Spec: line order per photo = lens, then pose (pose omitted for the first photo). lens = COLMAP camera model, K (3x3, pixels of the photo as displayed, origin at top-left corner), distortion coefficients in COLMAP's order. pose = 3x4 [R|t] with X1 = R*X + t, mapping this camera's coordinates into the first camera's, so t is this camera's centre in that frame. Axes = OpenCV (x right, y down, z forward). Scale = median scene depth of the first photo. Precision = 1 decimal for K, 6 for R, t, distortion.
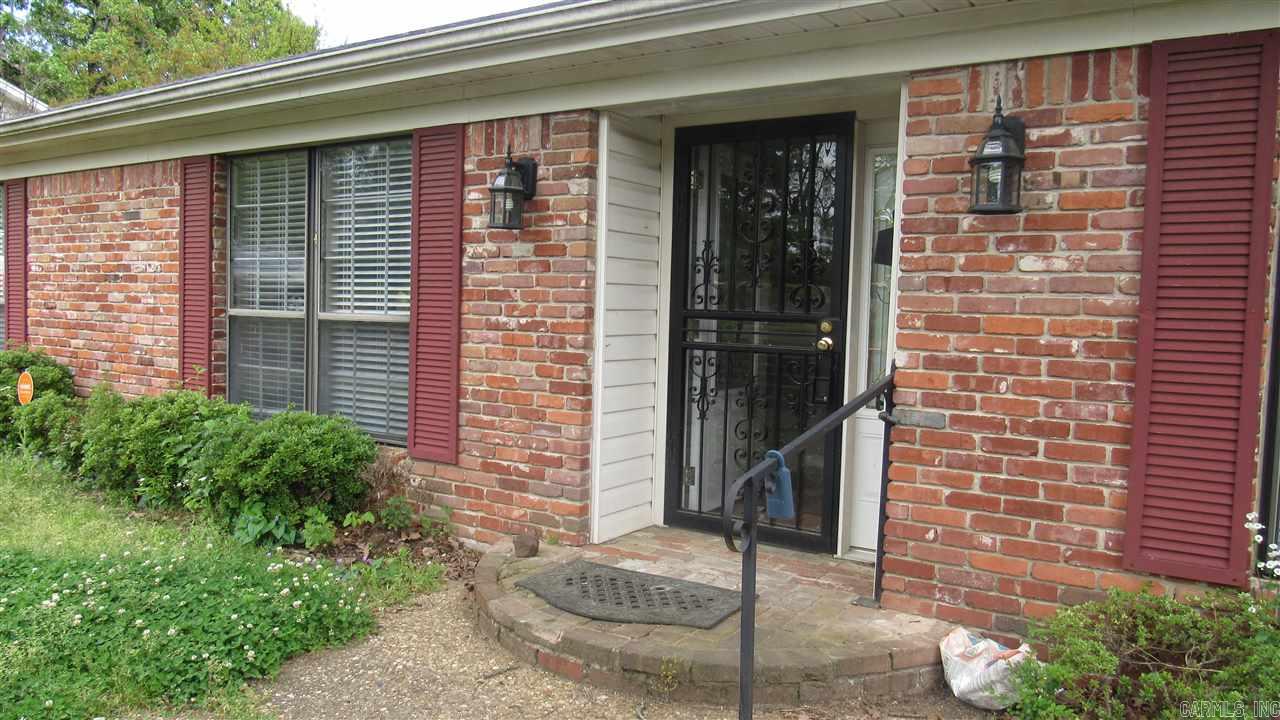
lens RADIAL K [[914.1, 0, 639.1], [0, 914.1, 360.7], [0, 0, 1]] dist [-0.028184, 0.005444]
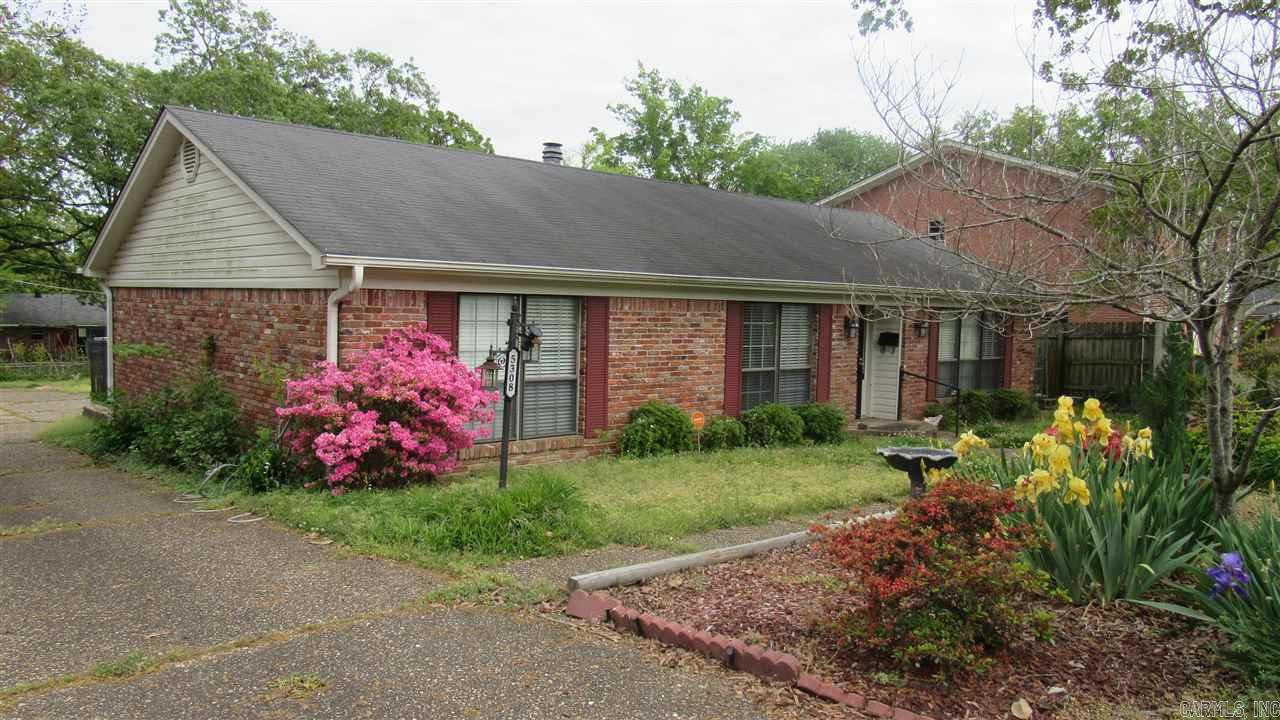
lens RADIAL K [[914.1, 0, 642.4], [0, 914.1, 362.2], [0, 0, 1]] dist [-0.028184, 0.005444]
pose [[0.242619, -0.061726, 0.968156, -3.643661], [0.065030, 0.996764, 0.047253, -0.264631], [-0.967940, 0.051495, 0.245848, 0.919144]]
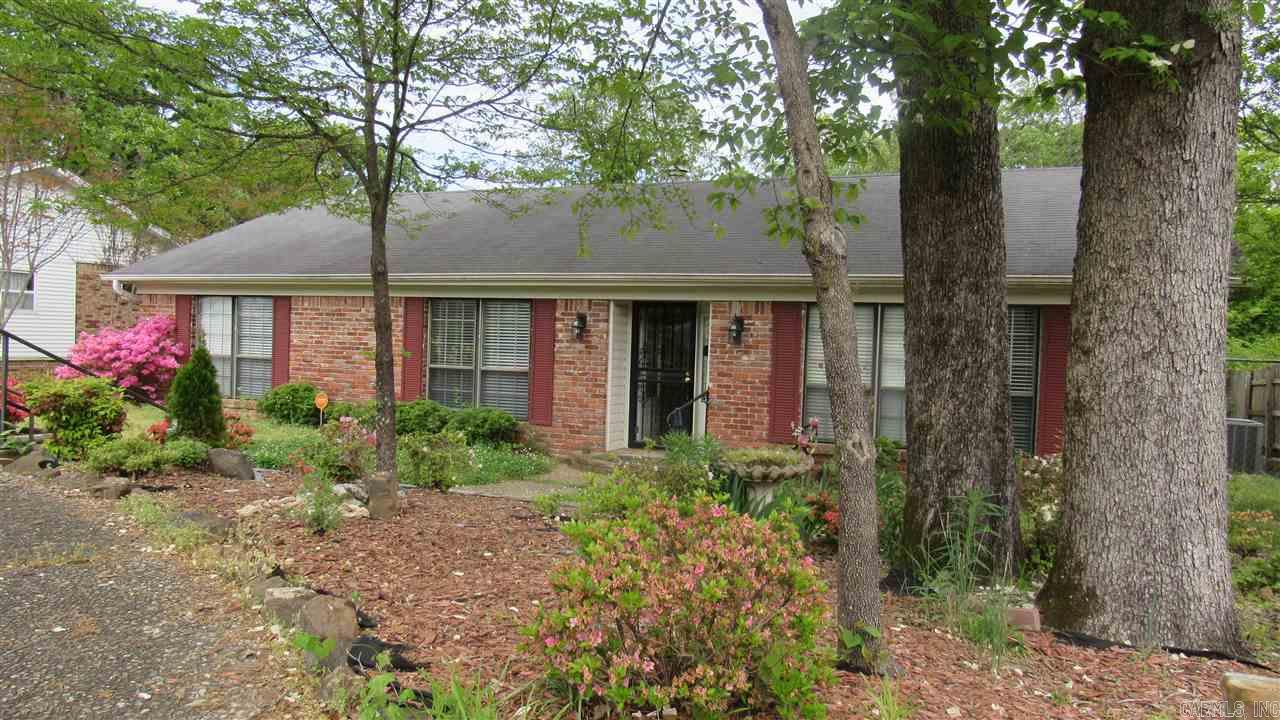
lens RADIAL K [[914.1, 0, 637.5], [0, 914.1, 358.5], [0, 0, 1]] dist [-0.028184, 0.005444]
pose [[0.986859, 0.000966, 0.161579, -0.413061], [0.004457, 0.999439, -0.033193, 0.008710], [-0.161521, 0.033477, 0.986301, -1.804489]]
